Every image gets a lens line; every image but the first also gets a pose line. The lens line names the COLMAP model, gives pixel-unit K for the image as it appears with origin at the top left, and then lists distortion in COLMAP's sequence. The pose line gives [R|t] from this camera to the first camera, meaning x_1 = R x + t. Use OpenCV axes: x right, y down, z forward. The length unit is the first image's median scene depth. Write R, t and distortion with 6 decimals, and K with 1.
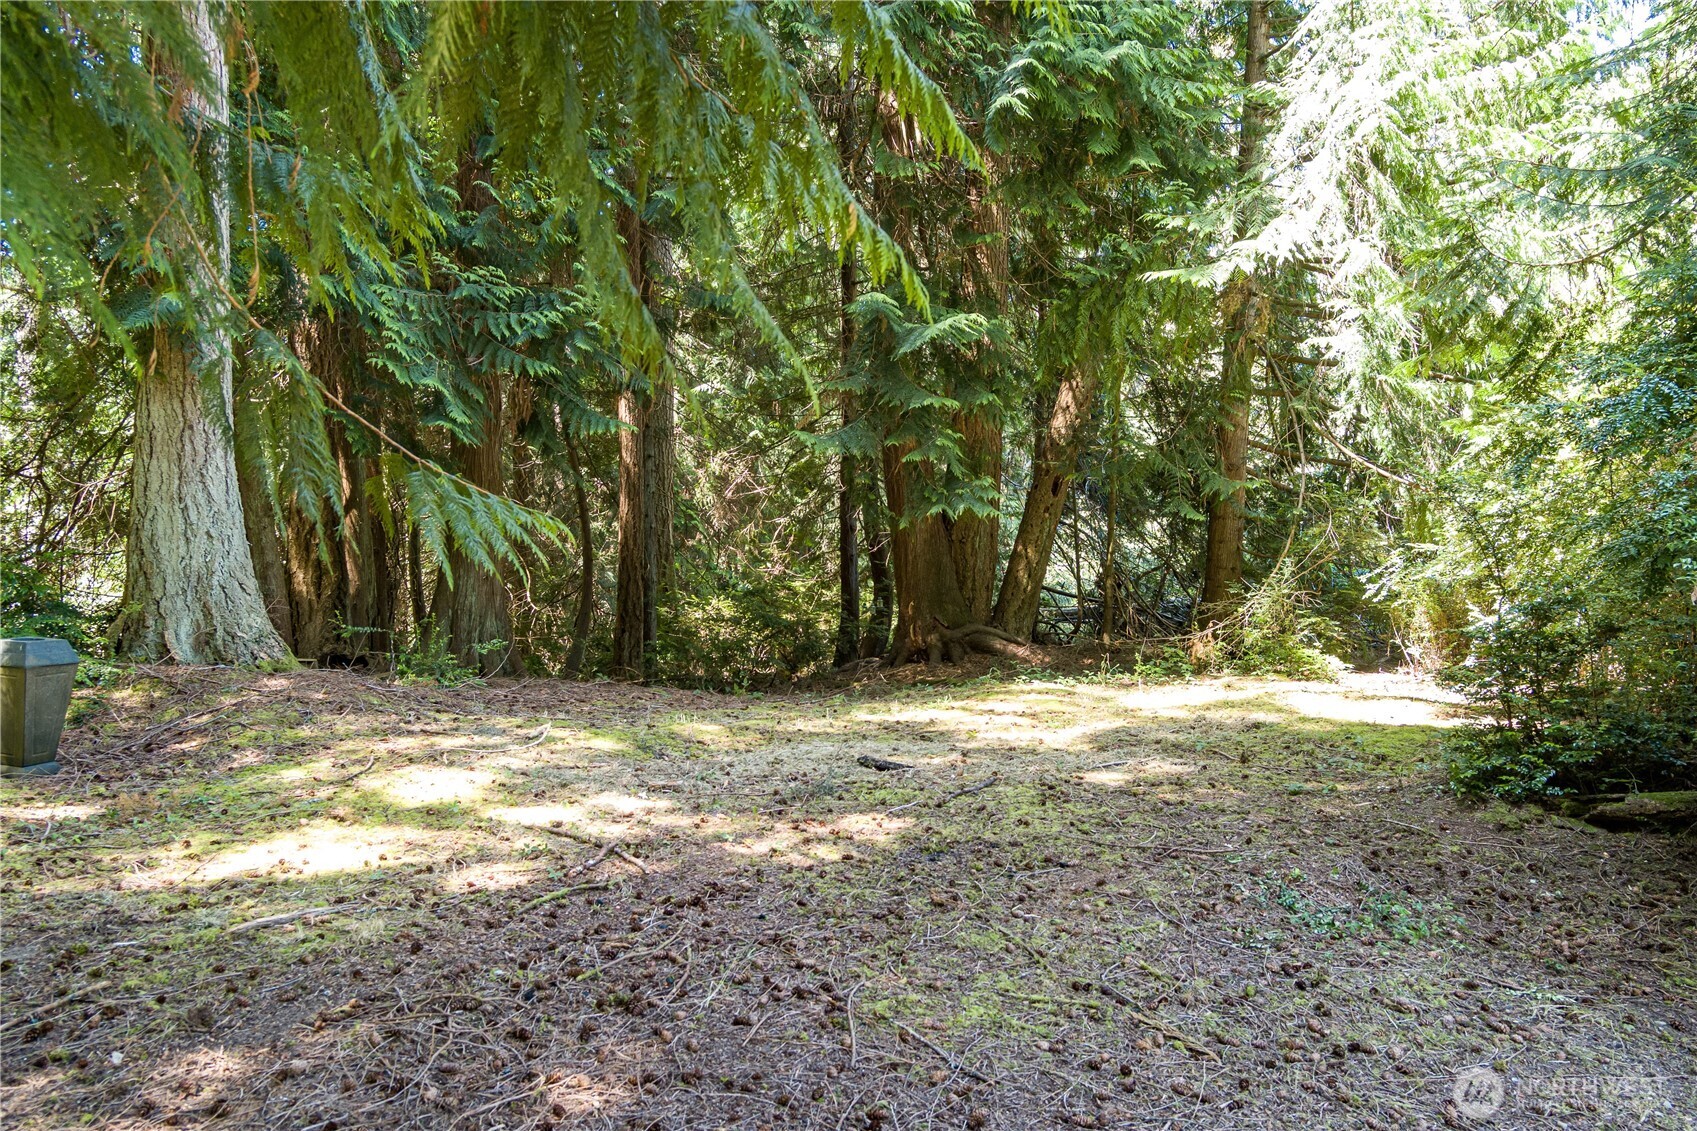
lens RADIAL K [[1361.4, 0, 847.8], [0, 1361.4, 562.9], [0, 0, 1]] dist [-0.004209, 0.032036]
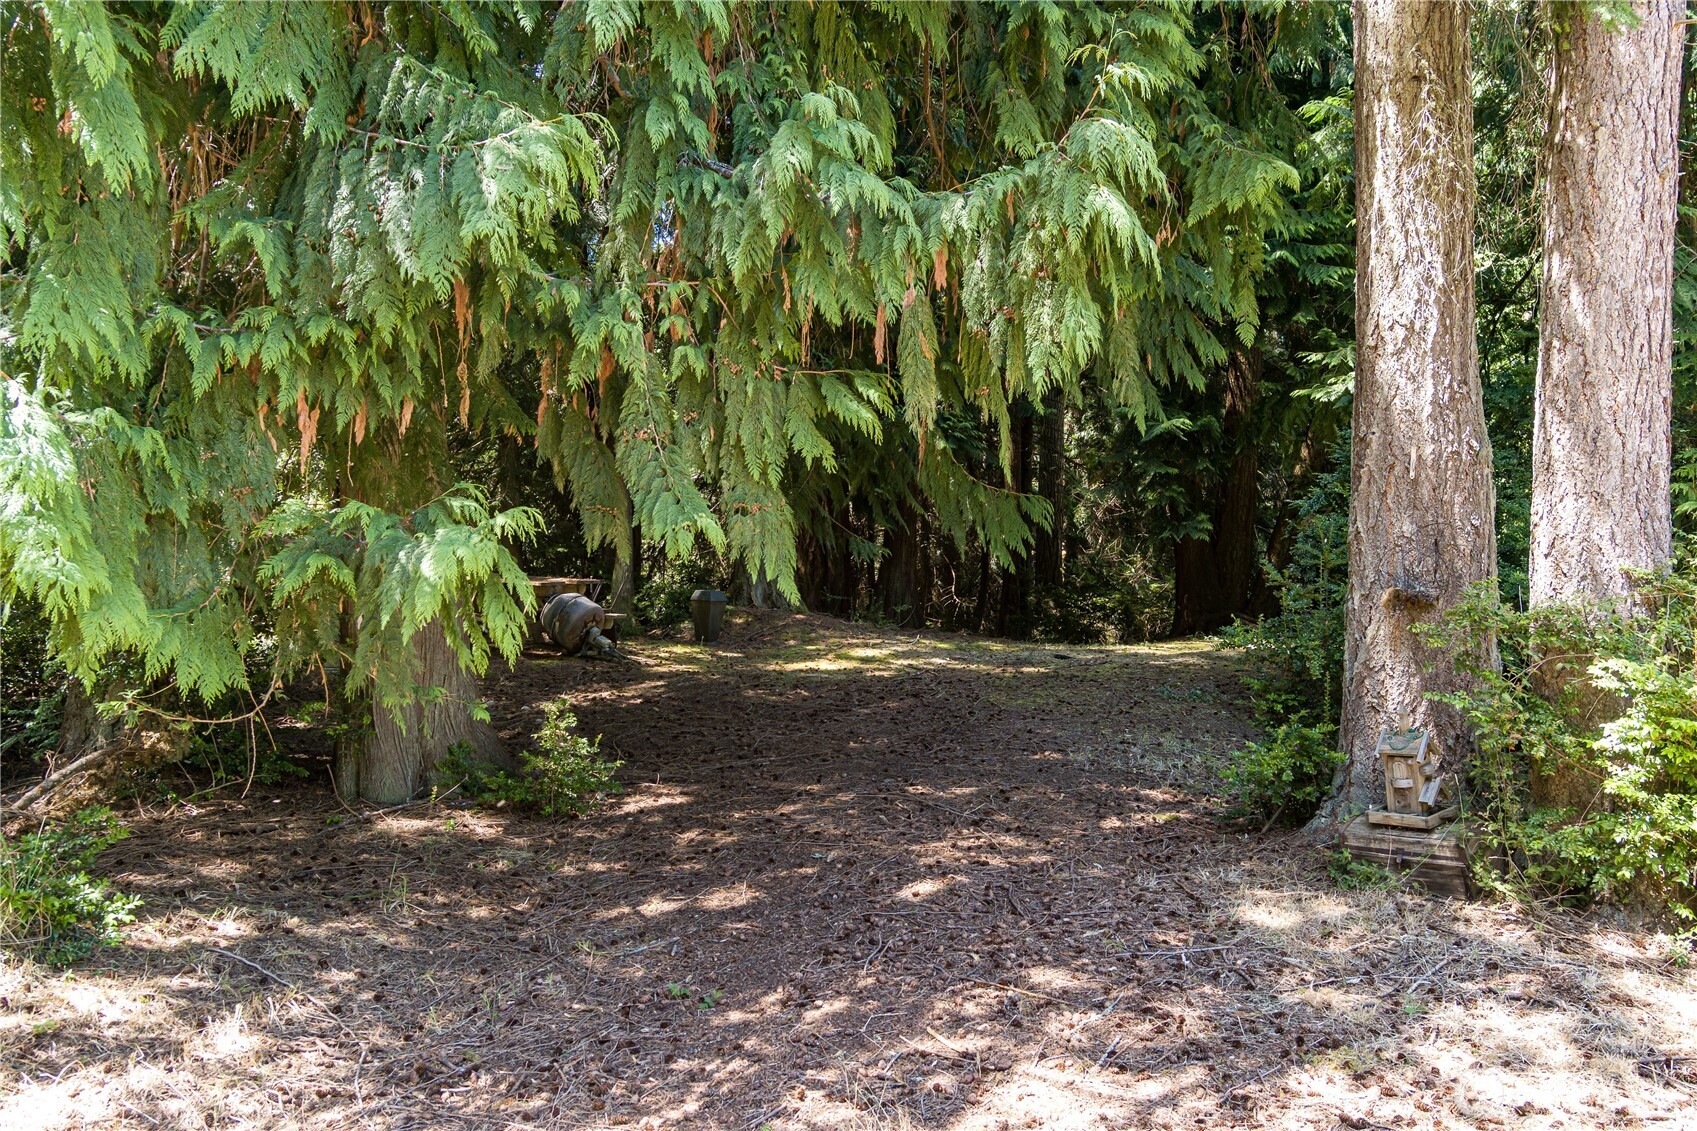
lens RADIAL K [[1361.4, 0, 847.8], [0, 1361.4, 562.8], [0, 0, 1]] dist [-0.004209, 0.032036]
pose [[0.949667, 0.011240, -0.313061, 0.388757], [-0.013495, 0.999896, -0.005038, 0.013978], [0.312972, 0.009009, 0.949720, -1.208786]]
